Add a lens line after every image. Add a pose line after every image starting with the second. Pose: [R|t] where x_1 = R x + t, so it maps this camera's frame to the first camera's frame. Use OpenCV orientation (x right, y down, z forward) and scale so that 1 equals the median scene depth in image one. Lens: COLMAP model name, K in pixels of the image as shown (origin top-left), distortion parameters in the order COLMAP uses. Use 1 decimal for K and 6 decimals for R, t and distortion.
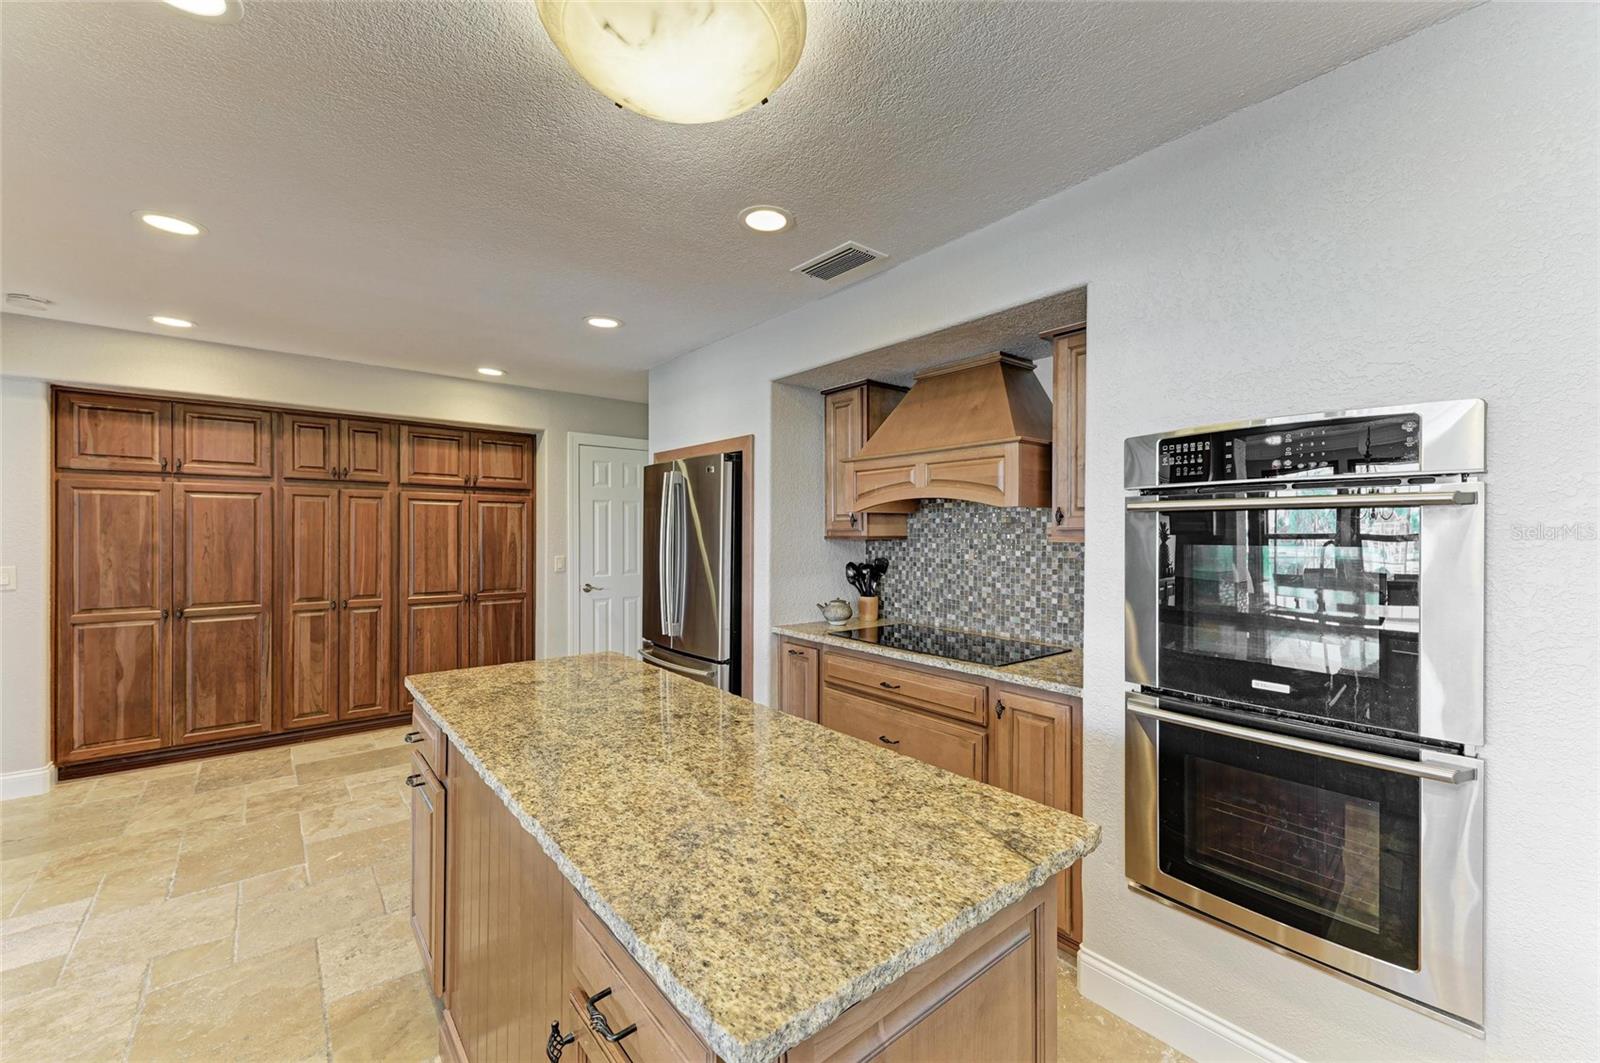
lens RADIAL K [[634.2, 0, 803.1], [0, 634.2, 535.0], [0, 0, 1]] dist [0.010915, -0.001302]
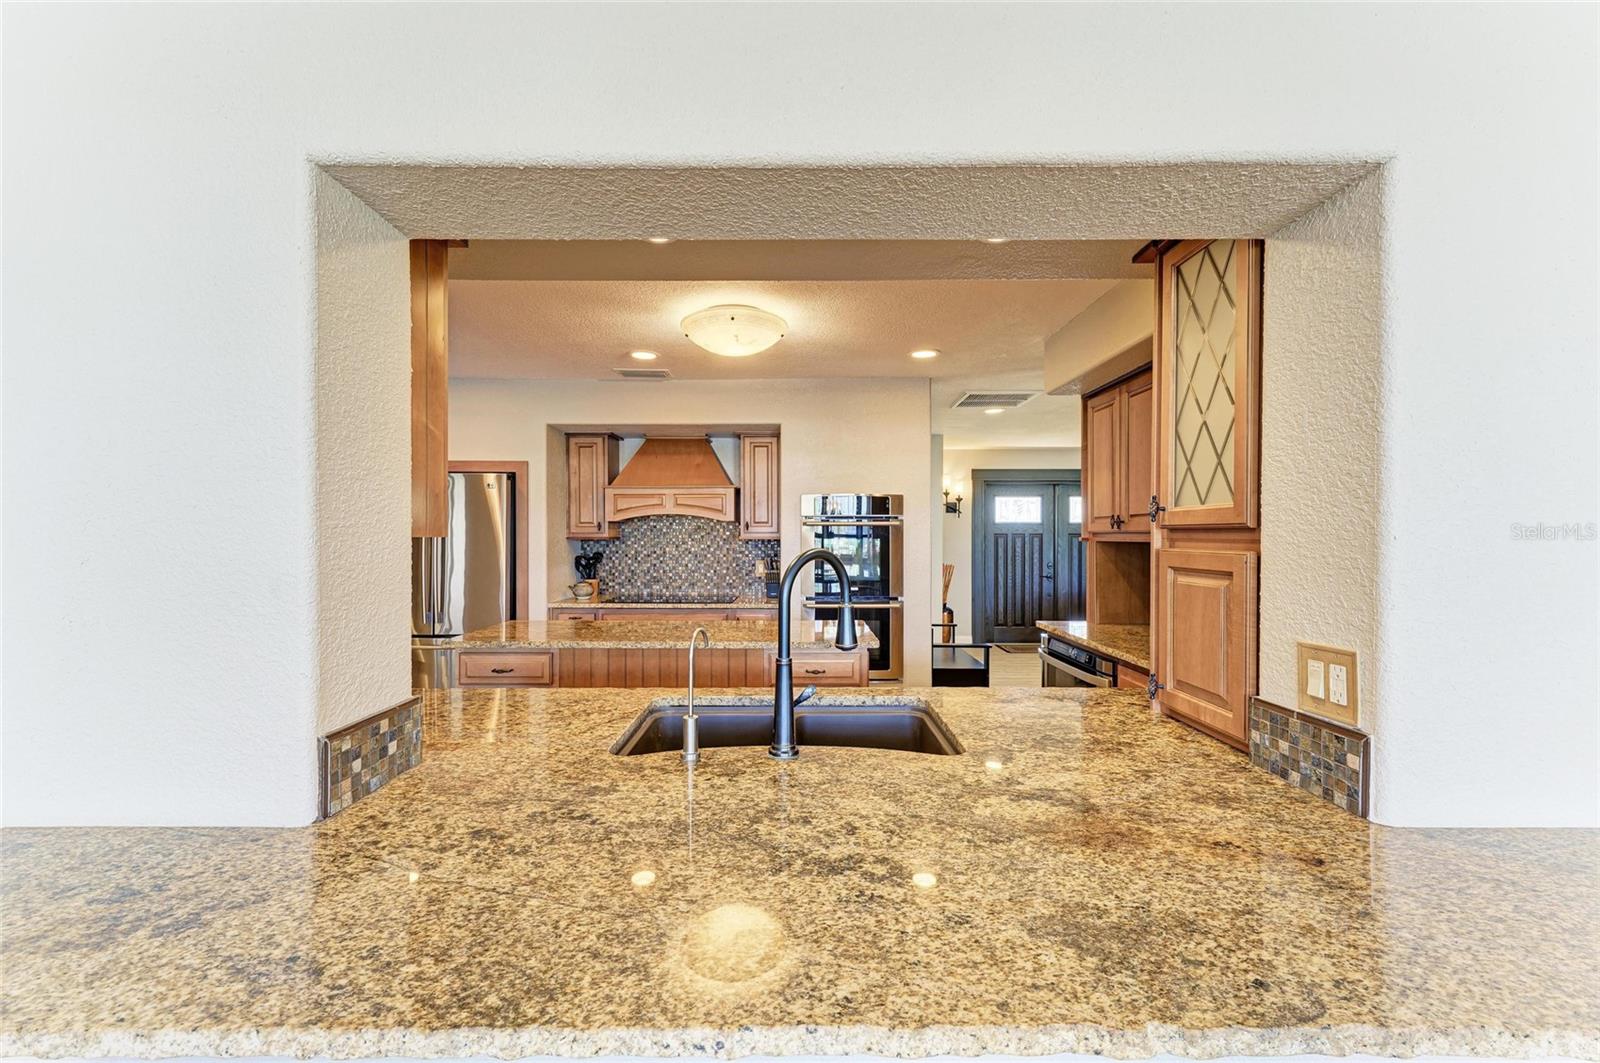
lens RADIAL K [[634.2, 0, 805.2], [0, 634.2, 535.5], [0, 0, 1]] dist [0.010915, -0.001302]
pose [[0.634816, -0.005437, 0.772644, -0.823792], [0.005949, 0.999980, 0.002149, -0.002526], [-0.772640, 0.003232, 0.634836, -0.330419]]
